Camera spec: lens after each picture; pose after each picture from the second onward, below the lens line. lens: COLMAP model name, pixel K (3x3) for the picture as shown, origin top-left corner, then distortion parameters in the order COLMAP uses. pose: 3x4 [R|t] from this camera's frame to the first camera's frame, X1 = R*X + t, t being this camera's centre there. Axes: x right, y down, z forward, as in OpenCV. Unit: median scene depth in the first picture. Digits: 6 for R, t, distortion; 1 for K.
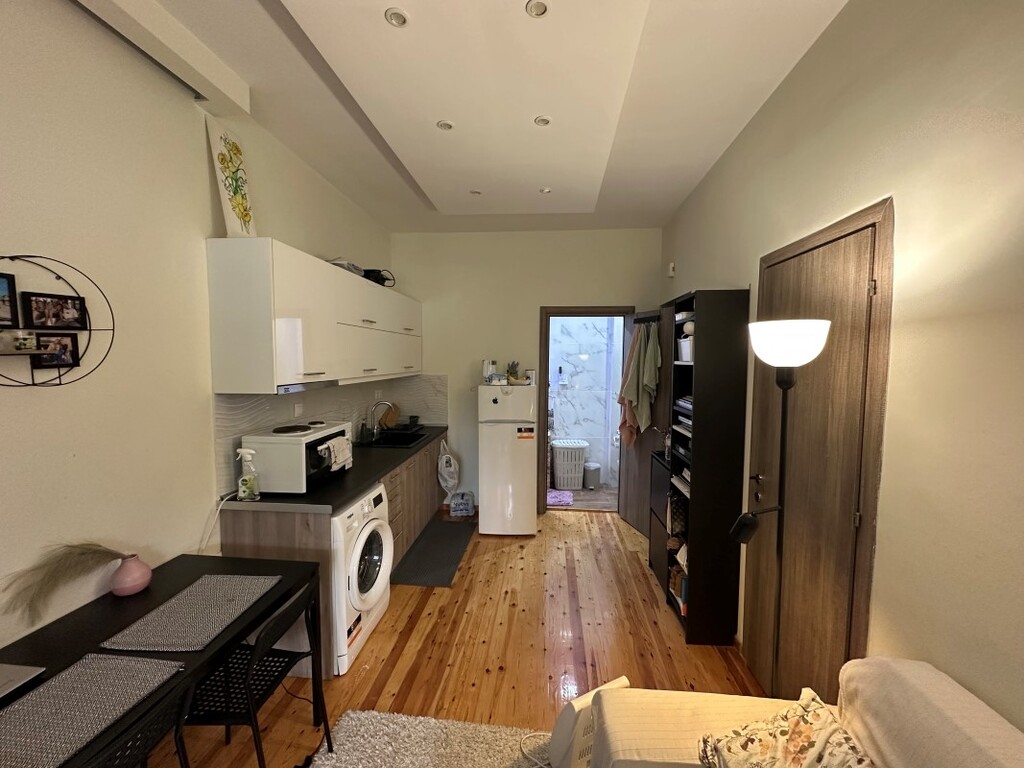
lens RADIAL K [[408.3, 0, 512.0], [0, 408.3, 384.0], [0, 0, 1]] dist [0.000357, 0.000068]
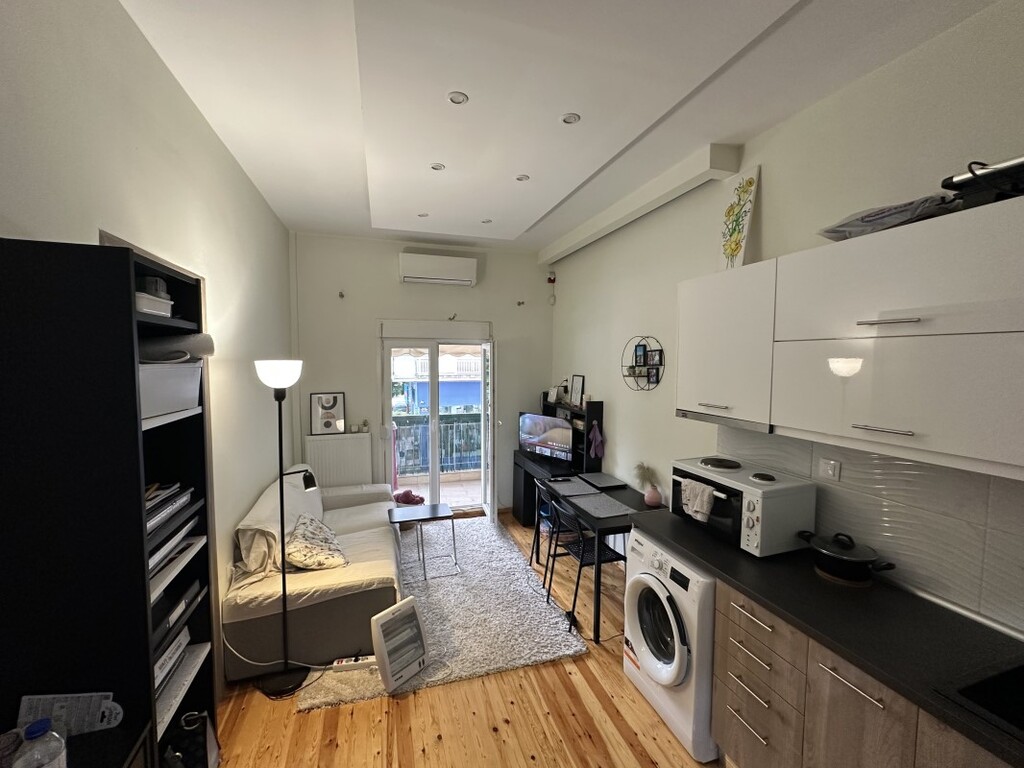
lens RADIAL K [[408.3, 0, 512.0], [0, 408.3, 384.0], [0, 0, 1]] dist [0.000357, 0.000068]
pose [[-0.916299, 0.010972, -0.400345, 0.333952], [-0.038398, 0.992613, 0.115088, -0.191797], [0.398650, 0.120827, -0.909109, 1.994297]]
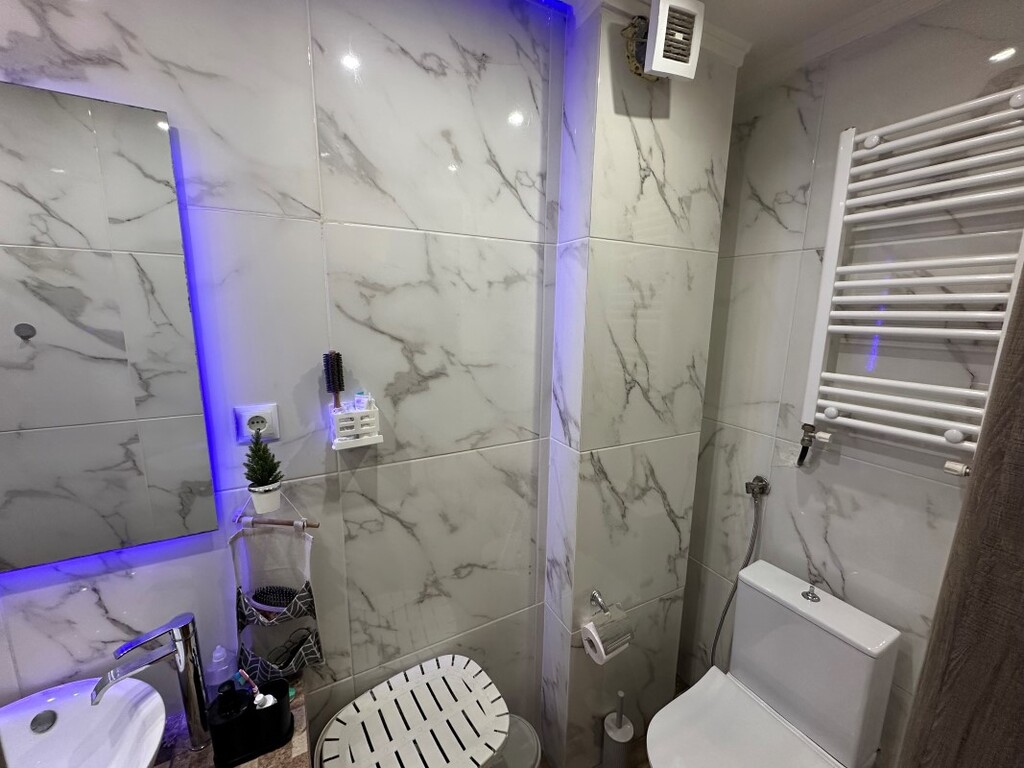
lens RADIAL K [[408.3, 0, 512.0], [0, 408.3, 384.0], [0, 0, 1]] dist [0.000357, 0.000068]
pose [[0.829876, -0.099777, 0.548954, 0.083848], [0.032721, 0.990890, 0.130636, -0.050497], [-0.556988, -0.090449, 0.825581, 0.801763]]
